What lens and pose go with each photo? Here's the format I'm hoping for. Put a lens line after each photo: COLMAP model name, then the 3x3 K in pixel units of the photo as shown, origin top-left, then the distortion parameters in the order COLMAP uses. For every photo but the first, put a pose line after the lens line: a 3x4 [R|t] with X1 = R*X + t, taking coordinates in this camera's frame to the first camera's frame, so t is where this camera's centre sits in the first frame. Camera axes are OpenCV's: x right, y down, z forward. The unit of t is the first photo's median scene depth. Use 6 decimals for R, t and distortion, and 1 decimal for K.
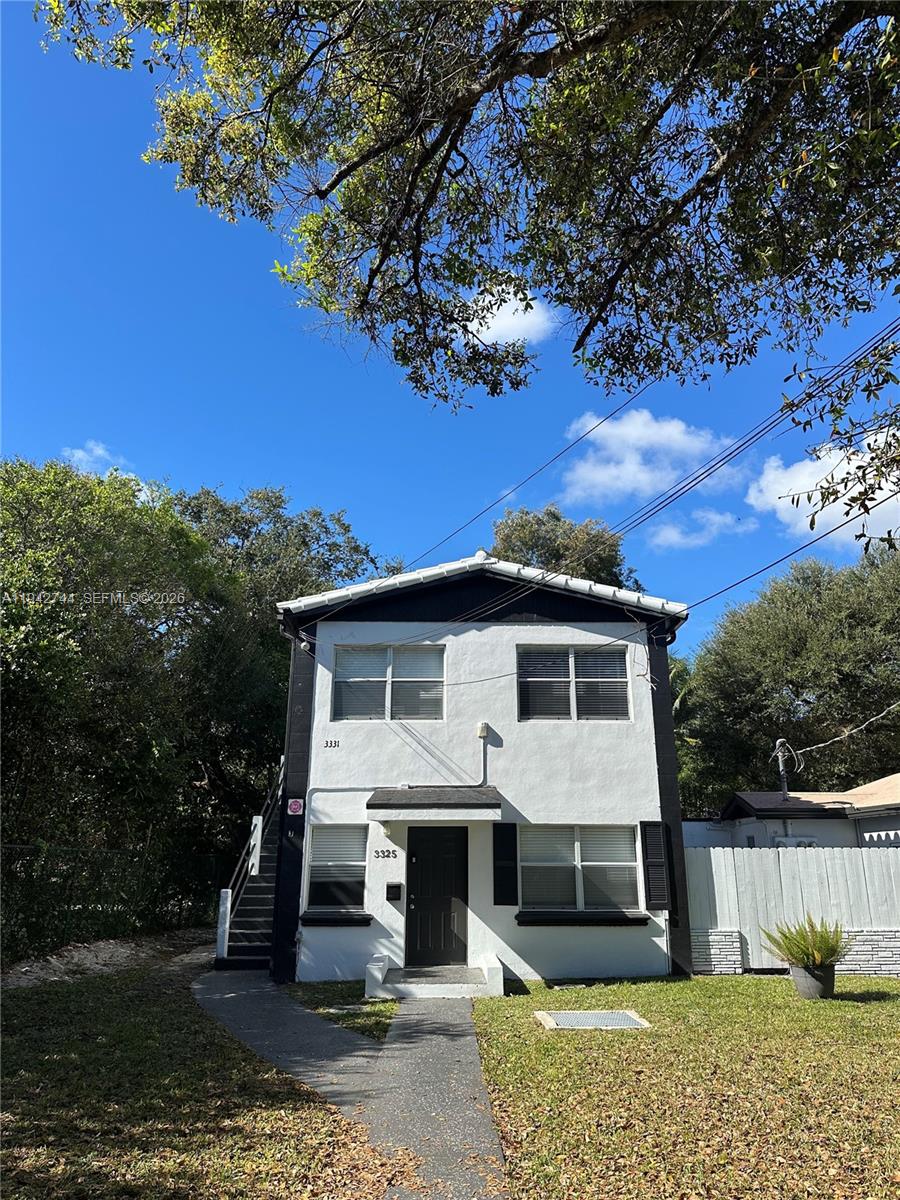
lens RADIAL K [[837.8, 0, 462.7], [0, 837.8, 590.1], [0, 0, 1]] dist [0.020192, -0.016259]
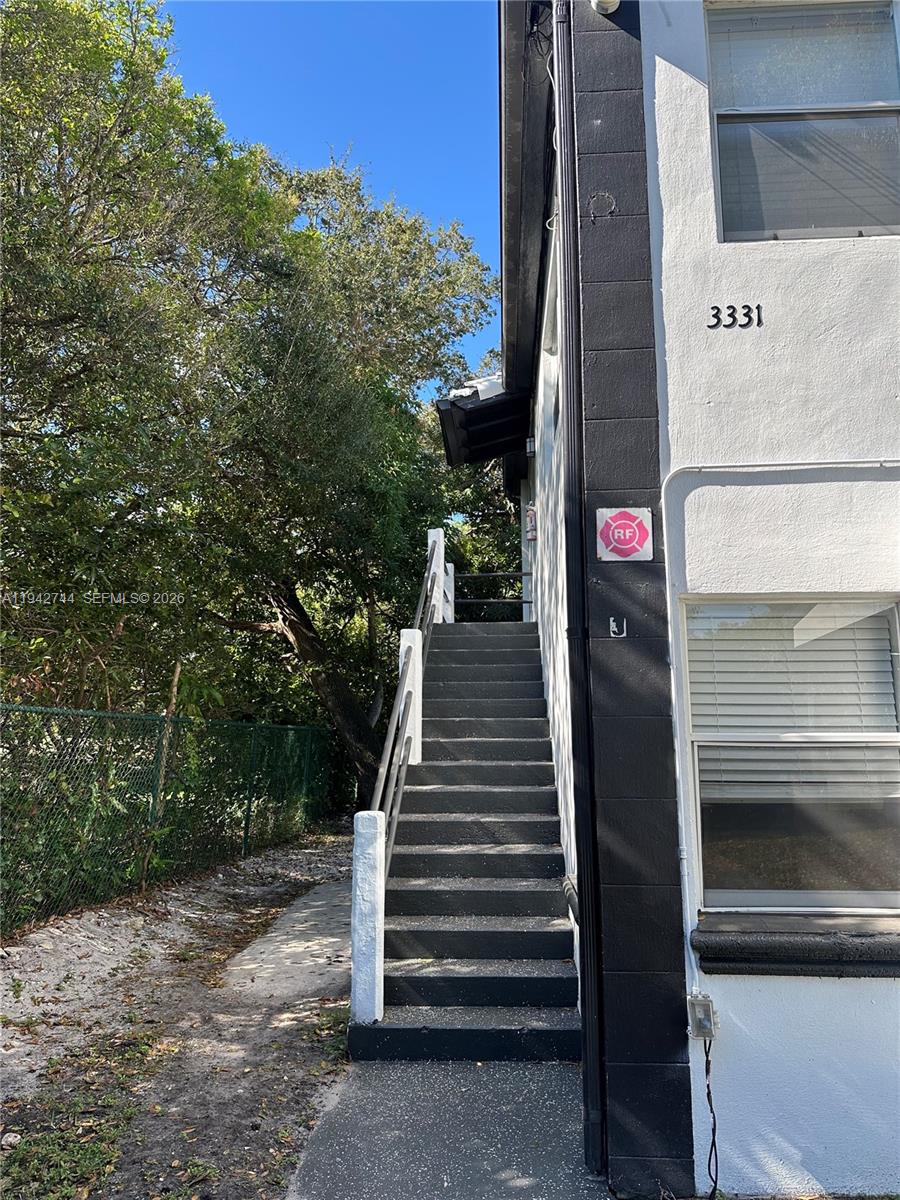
lens RADIAL K [[837.8, 0, 451.5], [0, 837.8, 594.0], [0, 0, 1]] dist [0.020192, -0.016259]
pose [[0.996669, -0.015352, -0.080094, -0.237210], [0.026460, 0.989864, 0.139532, 0.242416], [0.077140, -0.141187, 0.986973, 0.741580]]
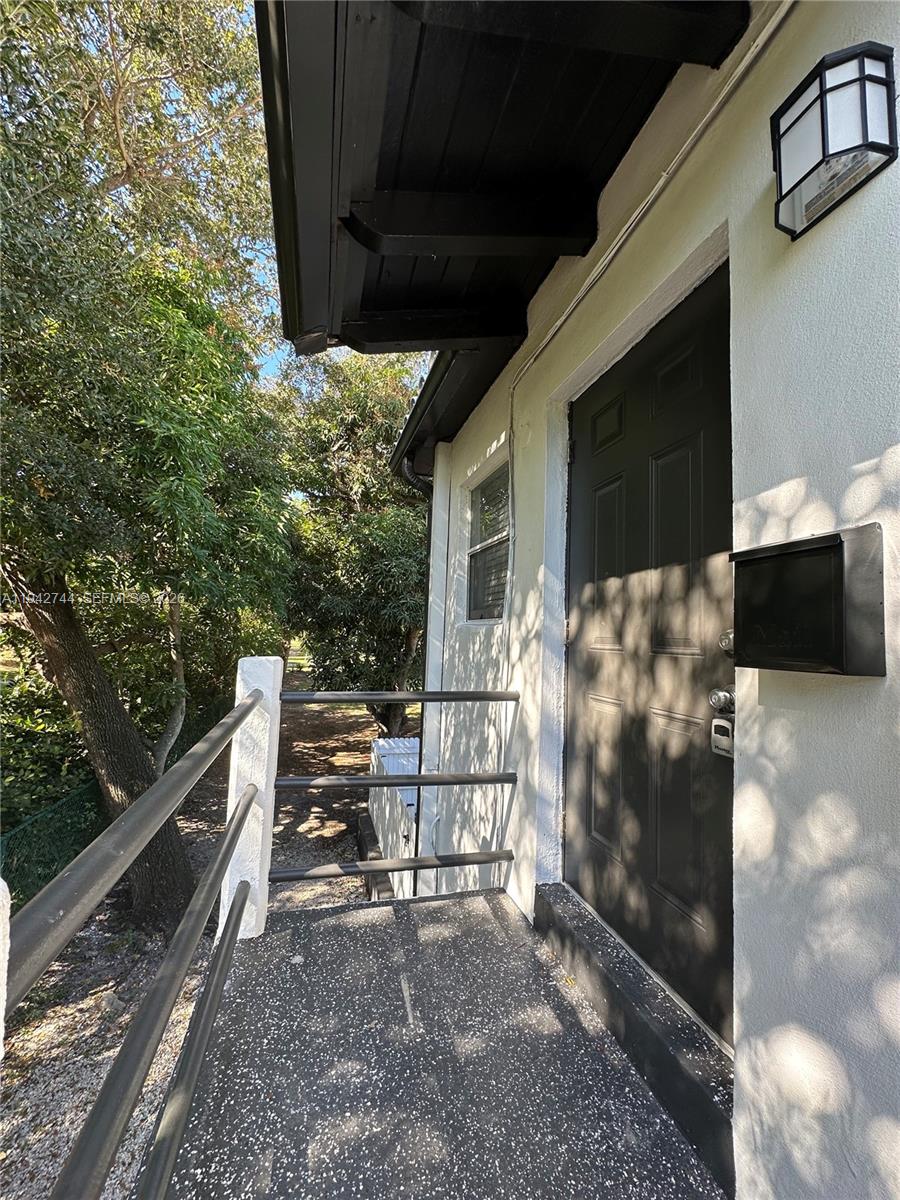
lens RADIAL K [[479.6, 0, 443.8], [0, 479.6, 600.8], [0, 0, 1]] dist [-0.002407, 0.000025]
pose [[0.970051, 0.059316, 0.235549, -0.288361], [-0.115155, 0.966128, 0.230945, 0.273278], [-0.213872, -0.251153, 0.944024, 1.418804]]
